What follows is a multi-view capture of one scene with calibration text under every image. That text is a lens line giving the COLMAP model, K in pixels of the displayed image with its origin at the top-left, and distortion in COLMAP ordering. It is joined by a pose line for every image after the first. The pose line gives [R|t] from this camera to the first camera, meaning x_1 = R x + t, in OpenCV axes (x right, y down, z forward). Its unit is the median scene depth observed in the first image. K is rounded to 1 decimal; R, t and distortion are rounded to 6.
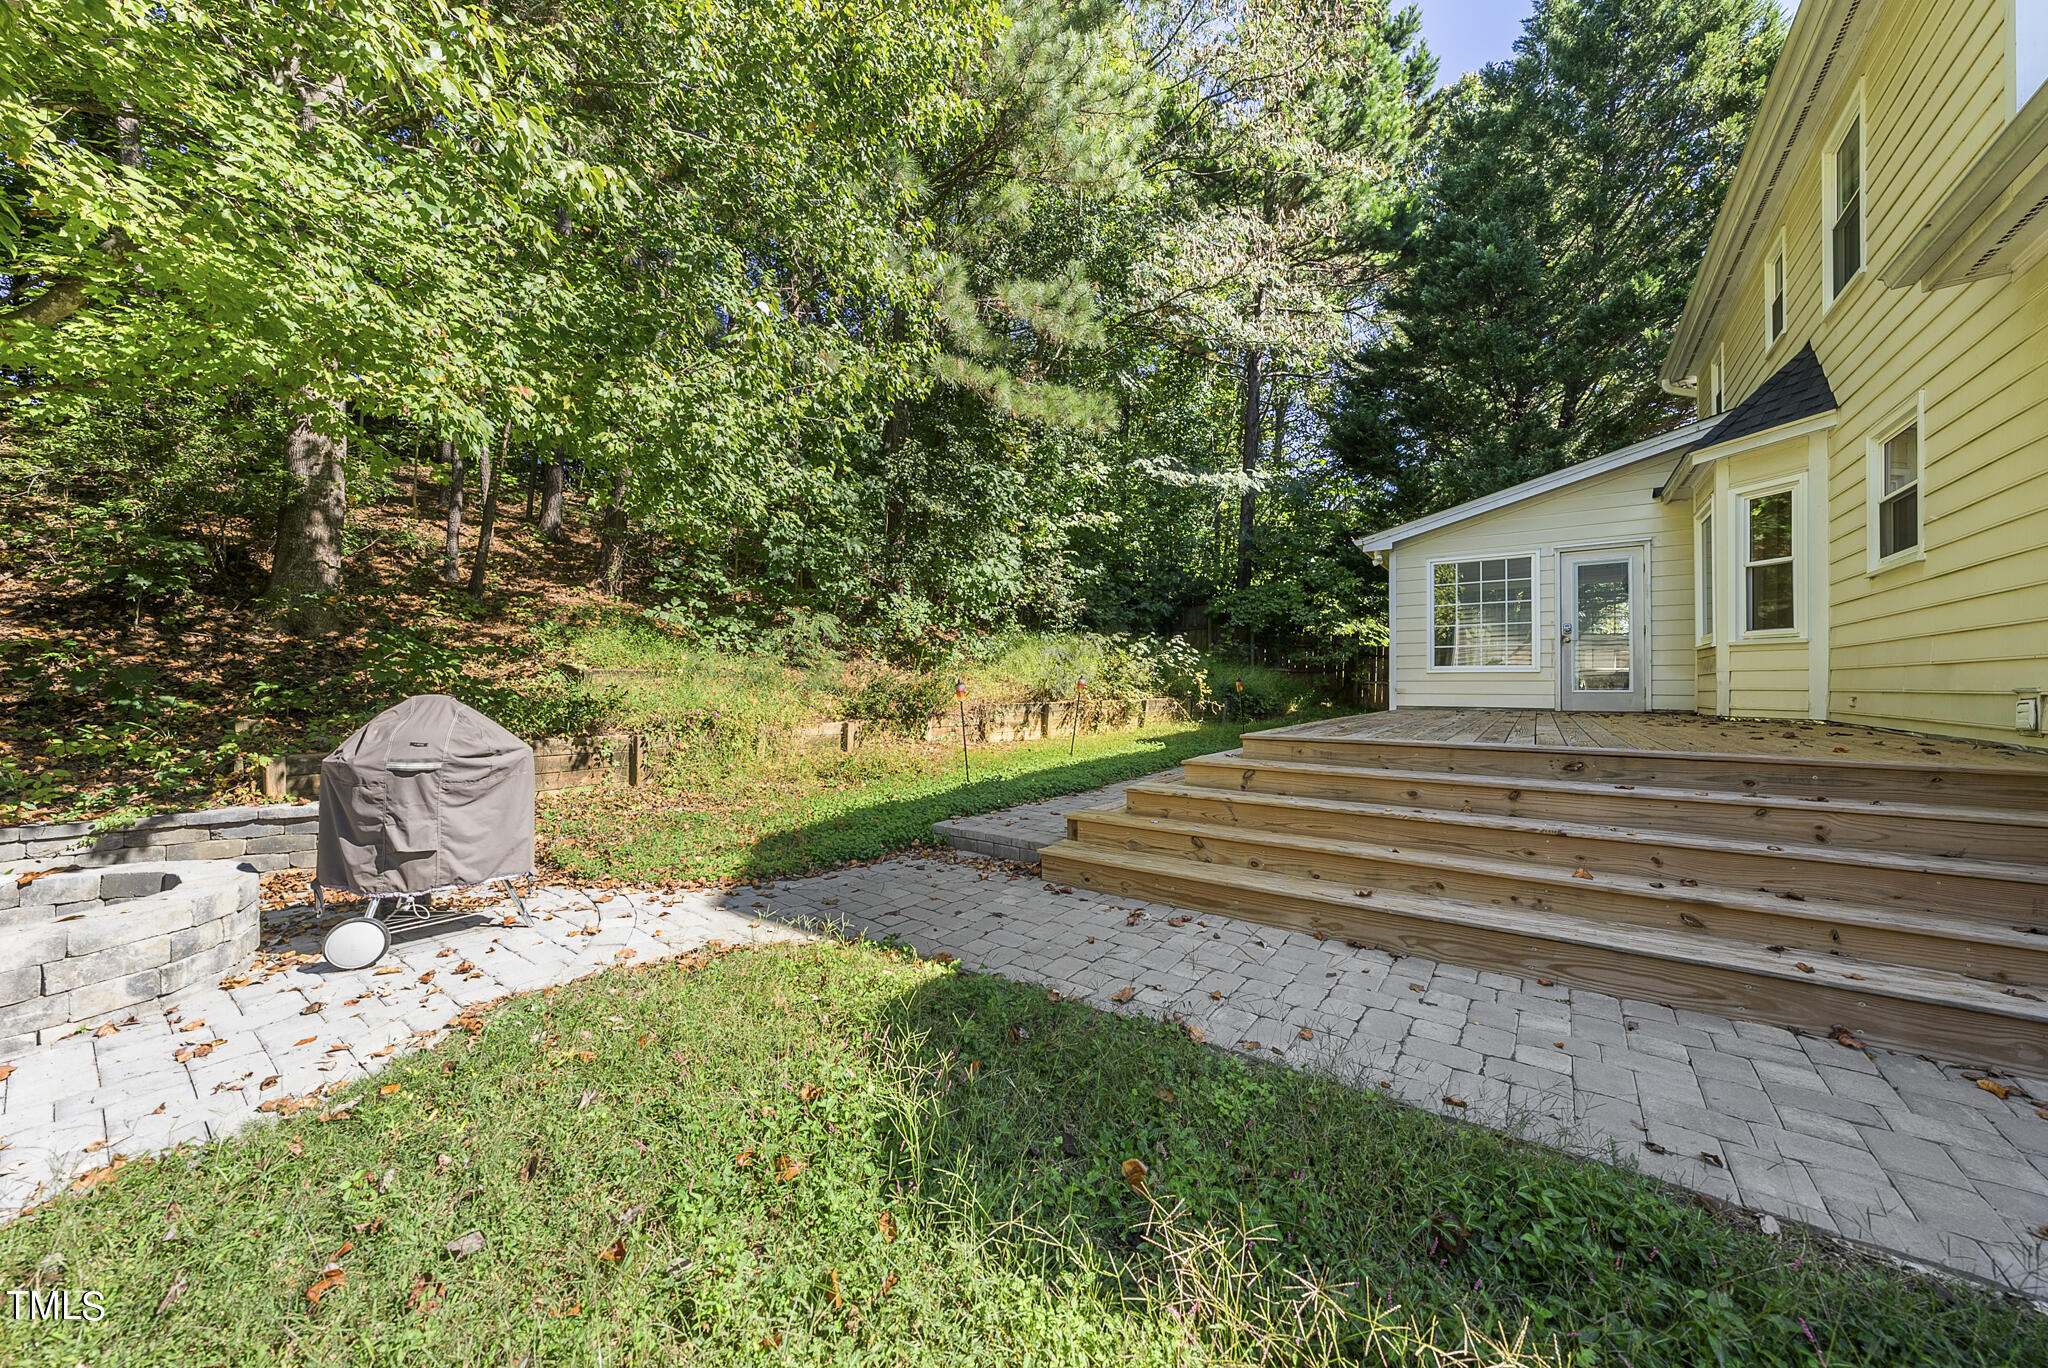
lens RADIAL K [[701.0, 0, 1023.7], [0, 701.0, 683.0], [0, 0, 1]] dist [-0.002733, 0.000407]
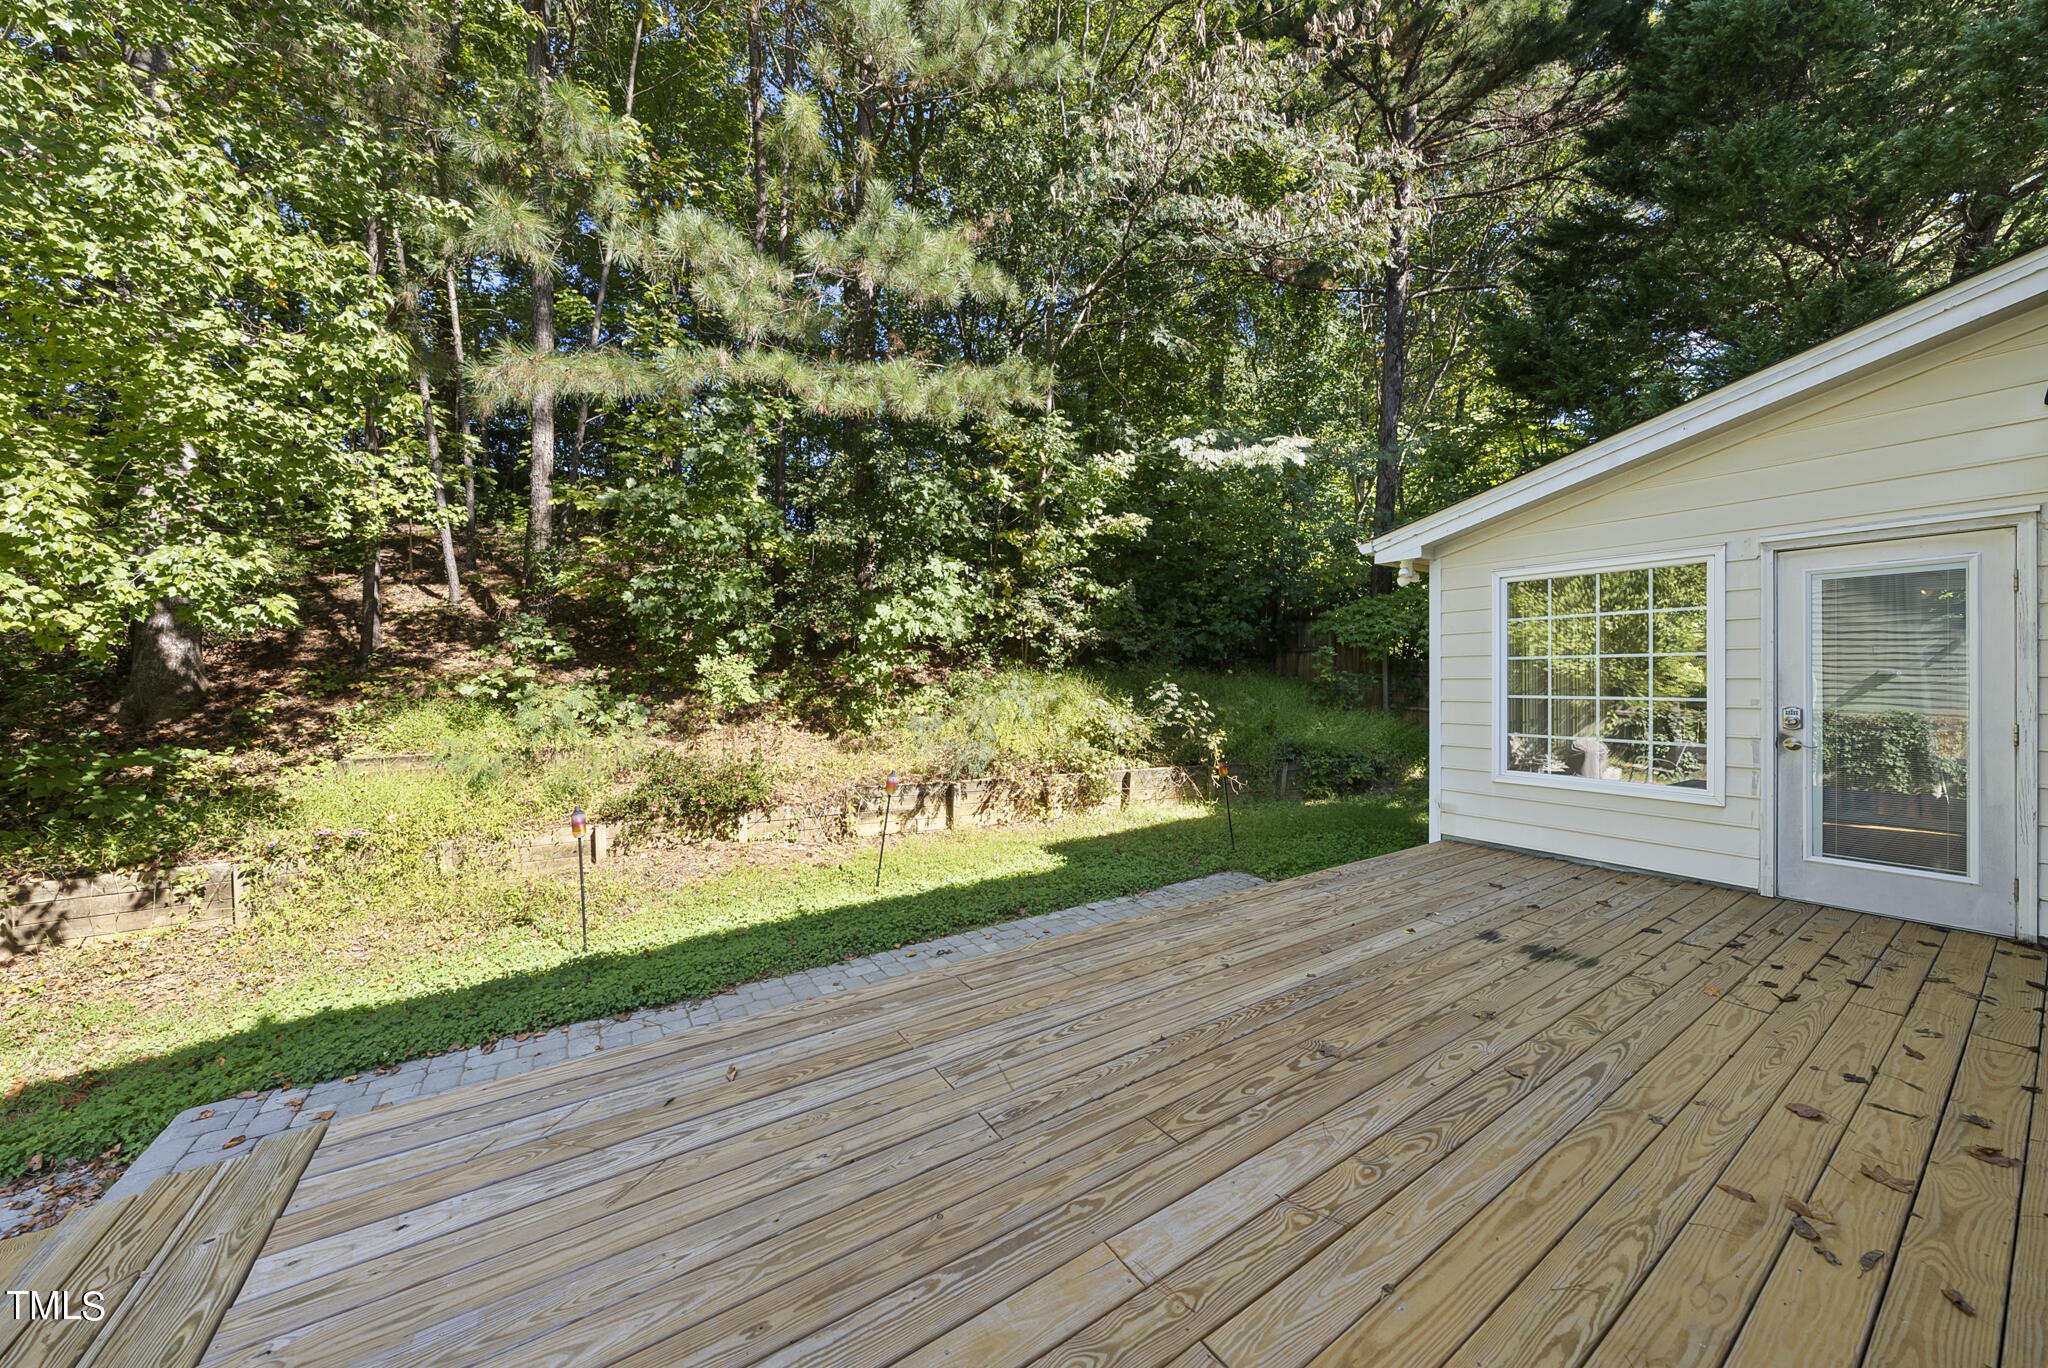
lens RADIAL K [[701.0, 0, 1021.9], [0, 701.0, 681.9], [0, 0, 1]] dist [-0.002733, 0.000407]
pose [[0.937759, -0.003523, -0.347269, 0.401566], [0.005361, 0.999976, 0.004332, -0.091118], [0.347245, -0.005924, 0.937756, 0.347401]]
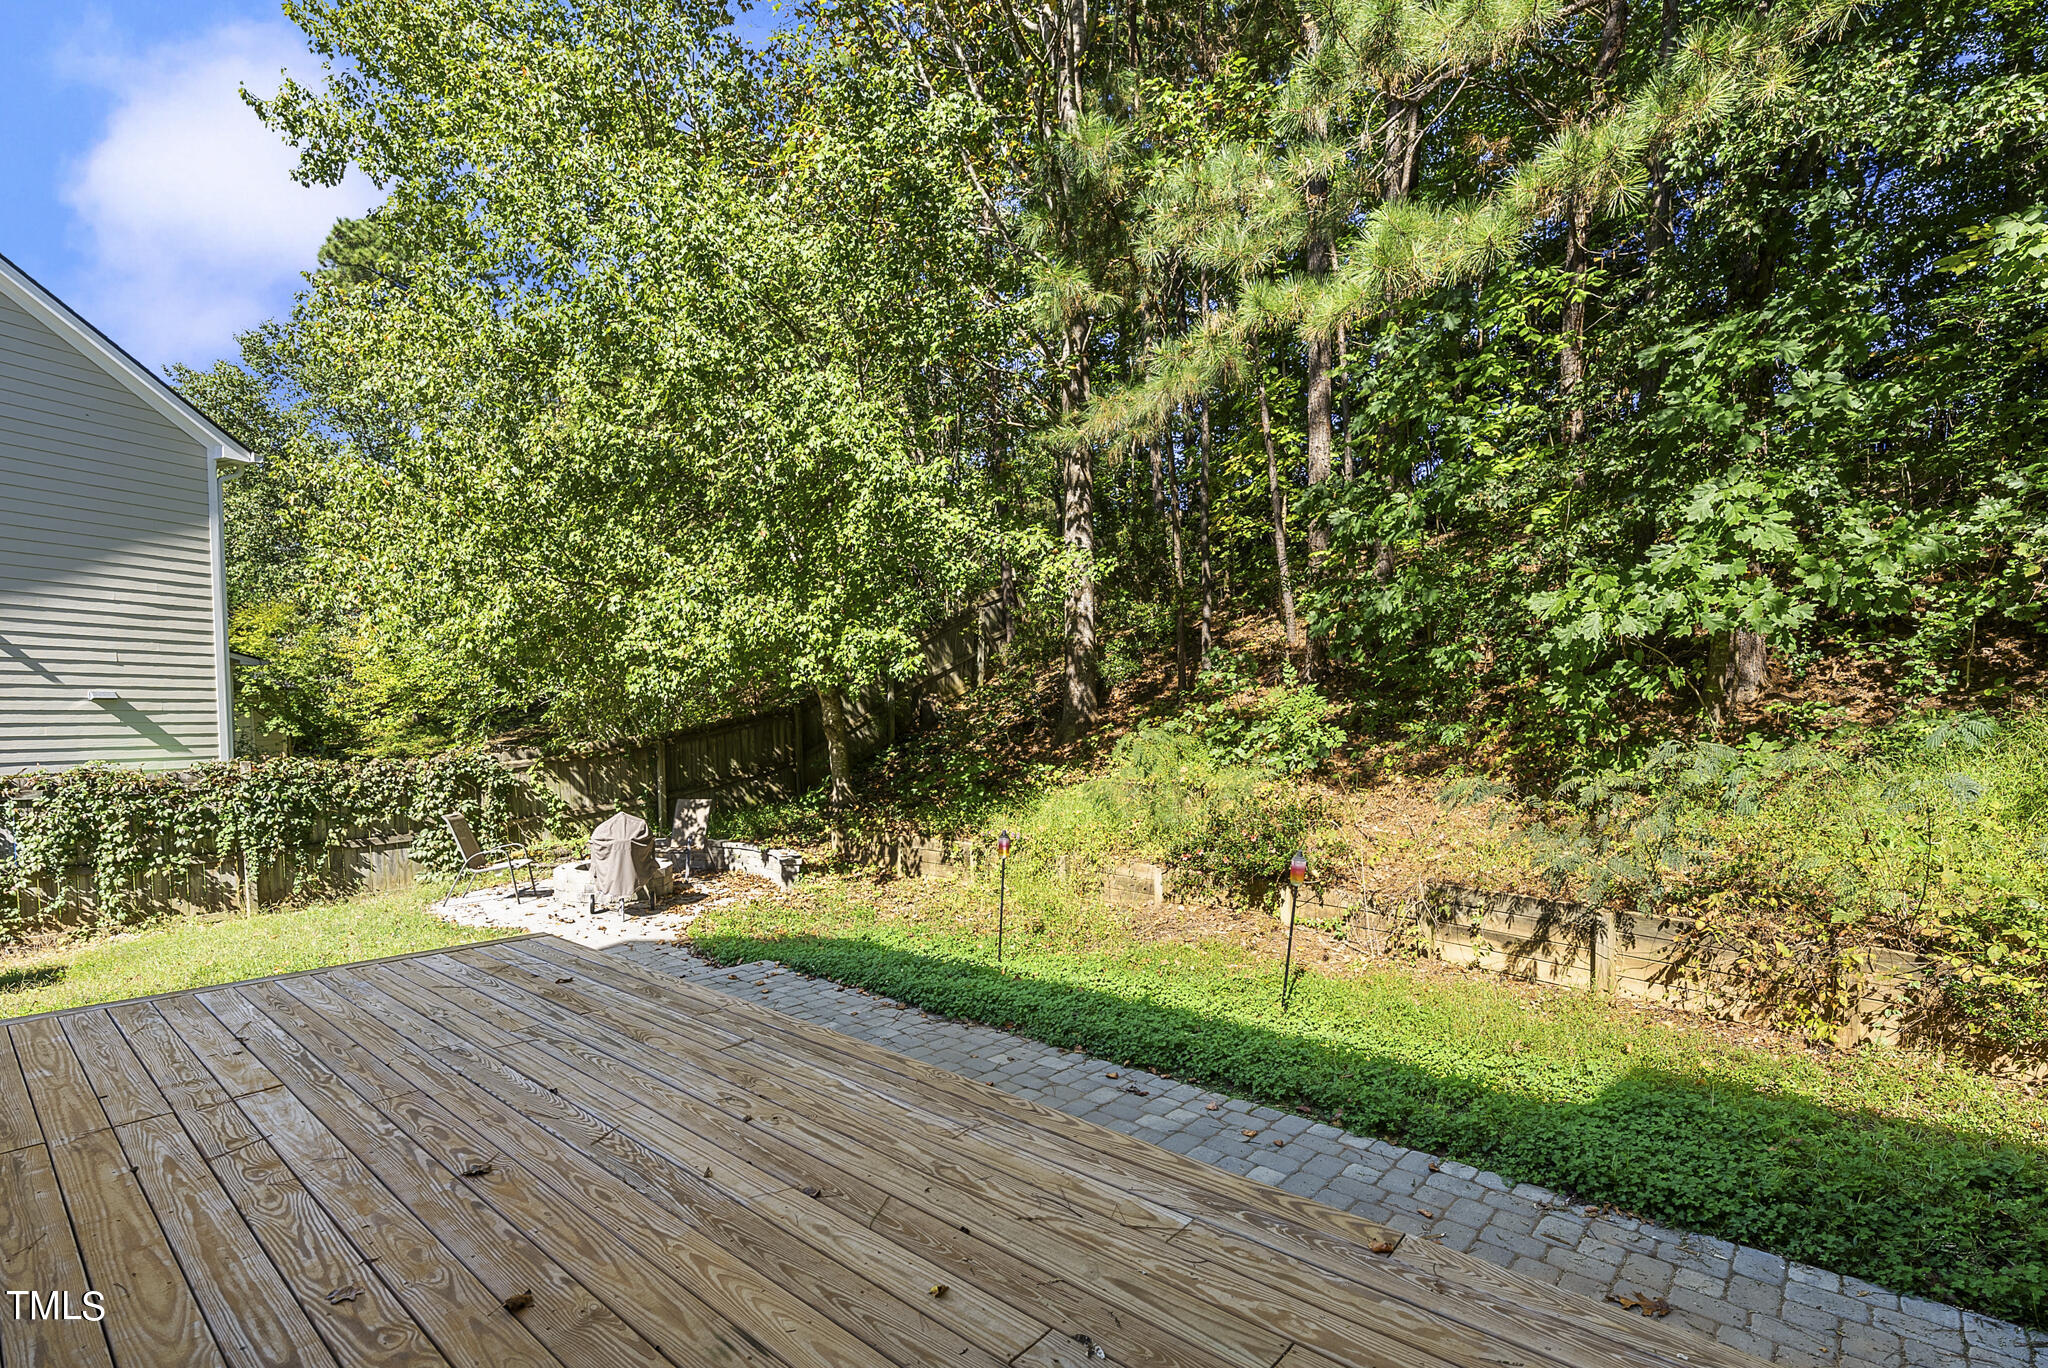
lens RADIAL K [[948.5, 0, 1033.5], [0, 948.5, 761.2], [0, 0, 1]] dist [0.003300, 0.000374]
pose [[-0.065334, 0.047560, -0.996729, 0.663457], [-0.005262, 0.998833, 0.048005, -0.091694], [0.997850, 0.008381, -0.065008, 0.772932]]
